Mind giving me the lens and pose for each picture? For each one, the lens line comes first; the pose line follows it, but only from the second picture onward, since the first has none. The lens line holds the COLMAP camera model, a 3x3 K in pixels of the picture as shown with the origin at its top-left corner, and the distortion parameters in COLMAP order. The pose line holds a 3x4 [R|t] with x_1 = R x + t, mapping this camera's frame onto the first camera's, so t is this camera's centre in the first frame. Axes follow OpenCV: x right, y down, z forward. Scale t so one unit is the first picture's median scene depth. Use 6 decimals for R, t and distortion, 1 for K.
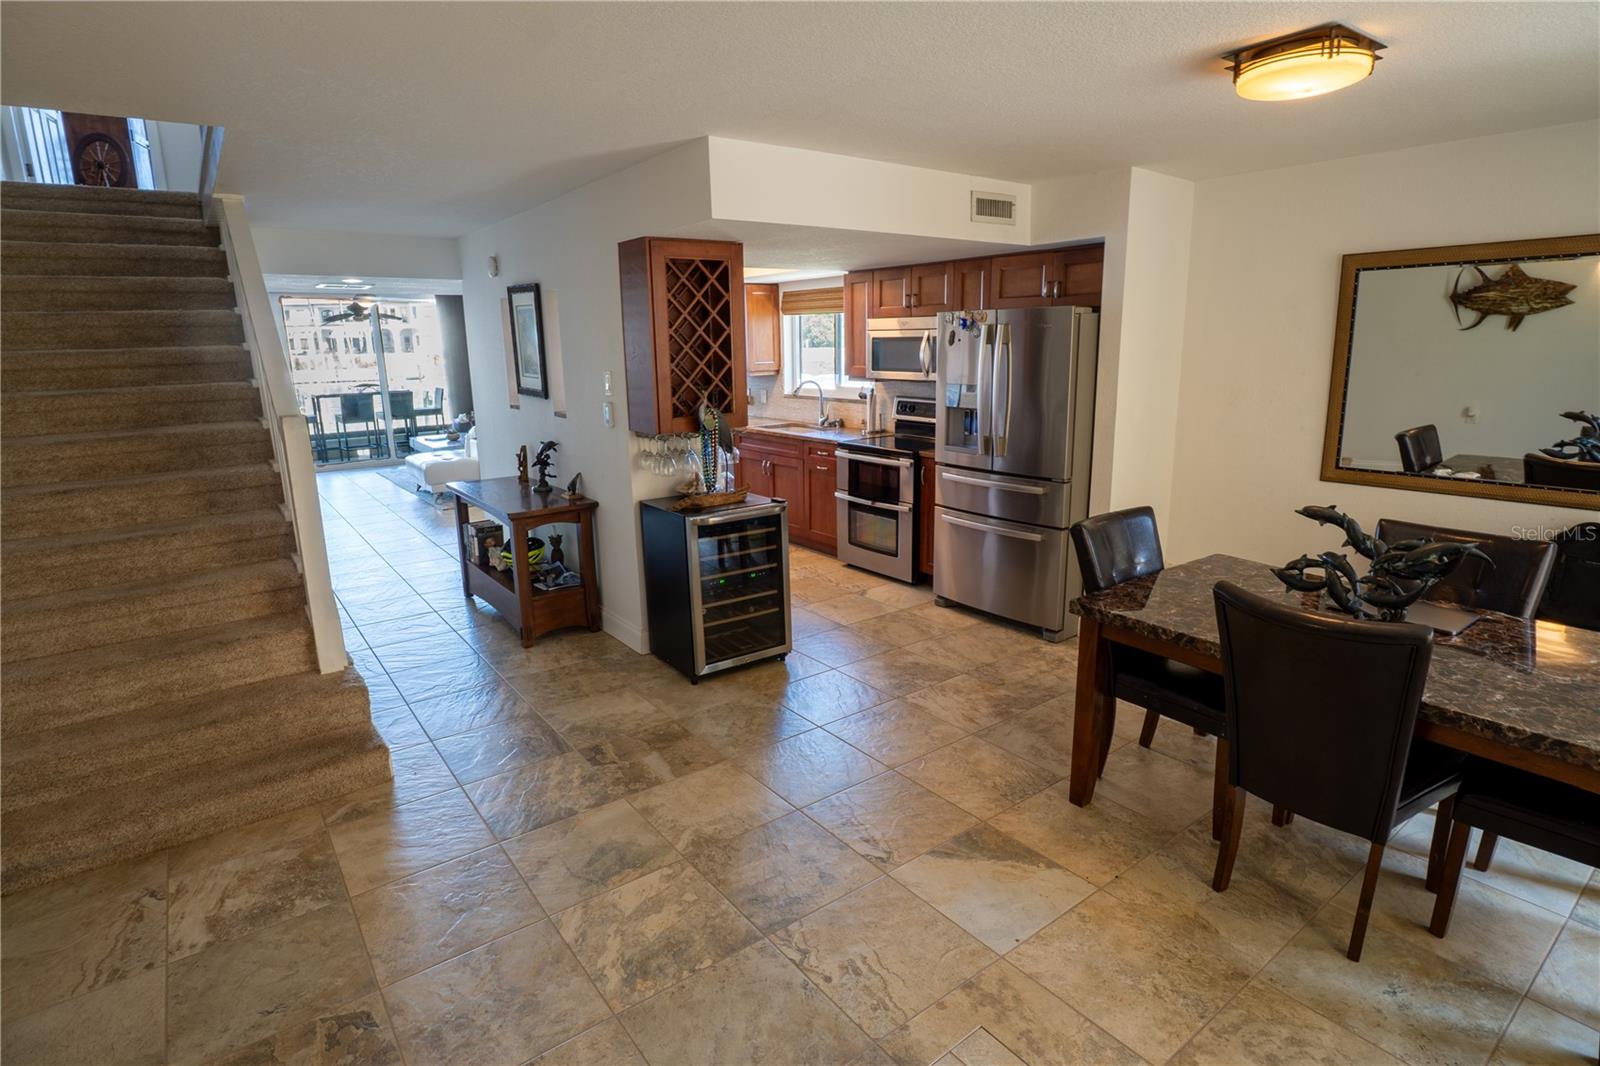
lens RADIAL K [[828.5, 0, 799.6], [0, 828.5, 522.6], [0, 0, 1]] dist [-0.023224, 0.002097]
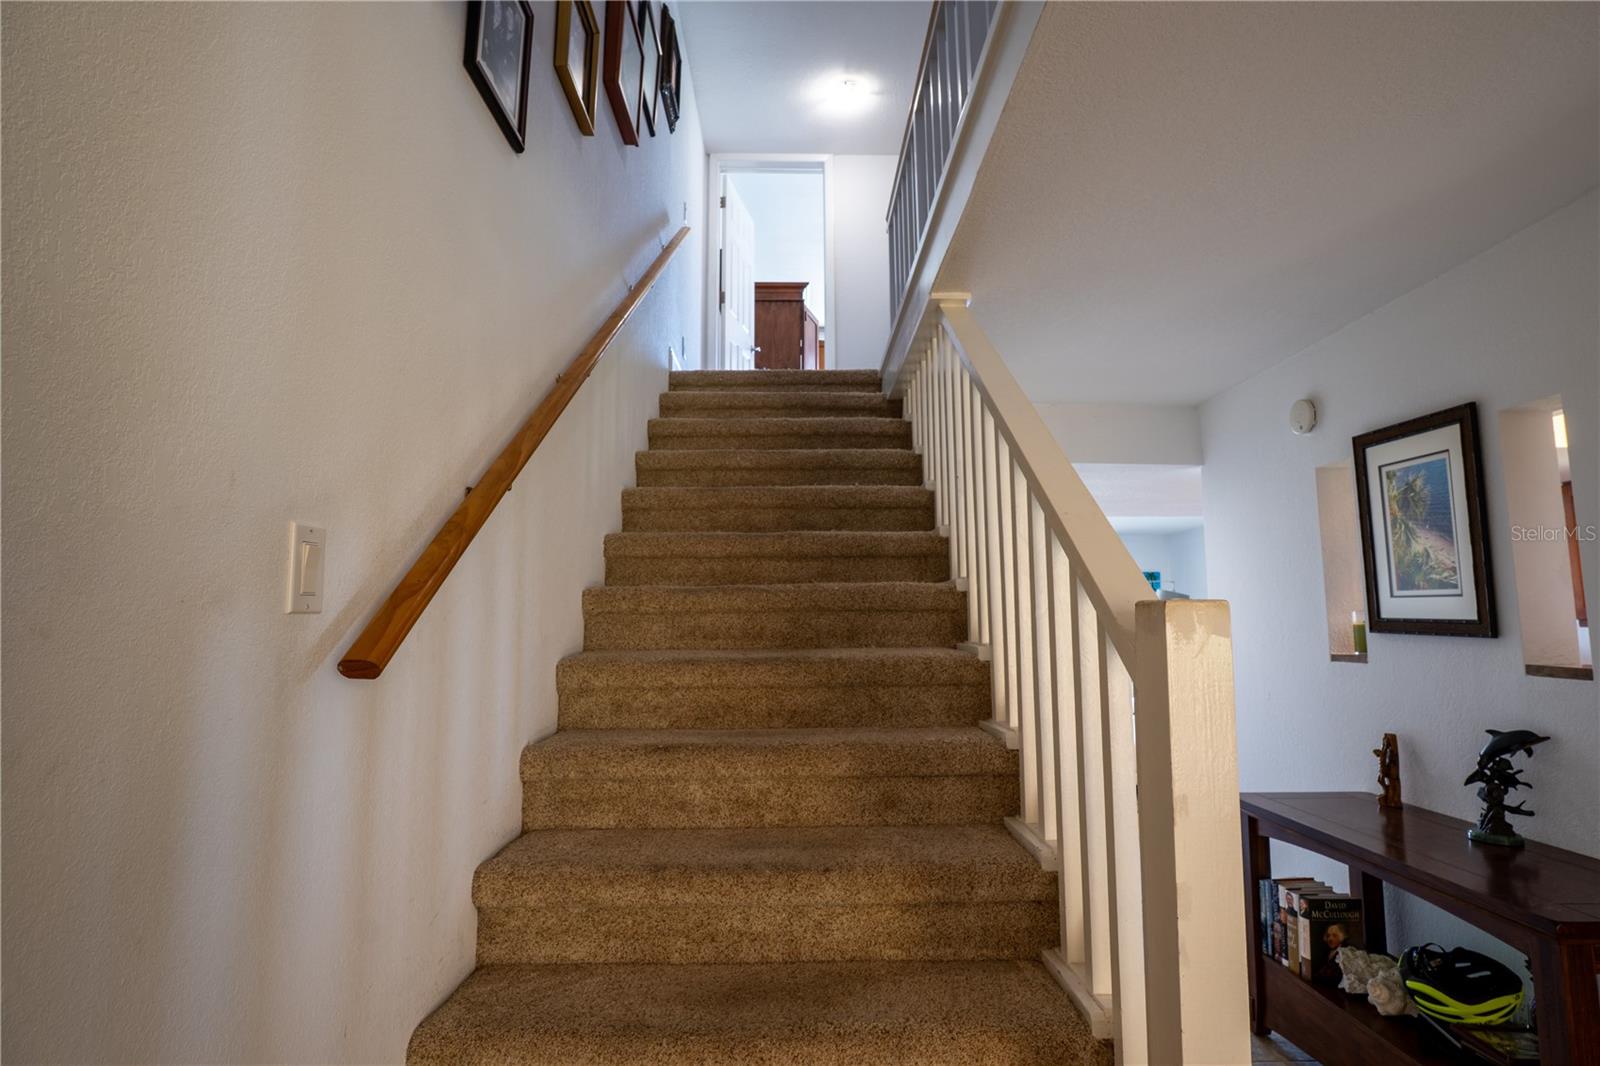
lens RADIAL K [[828.5, 0, 799.6], [0, 828.5, 522.6], [0, 0, 1]] dist [-0.023224, 0.002097]
pose [[0.805676, -0.056854, -0.589622, -0.444838], [-0.141815, 0.947924, -0.285183, -0.031898], [0.575131, 0.313382, 0.755656, 0.524718]]
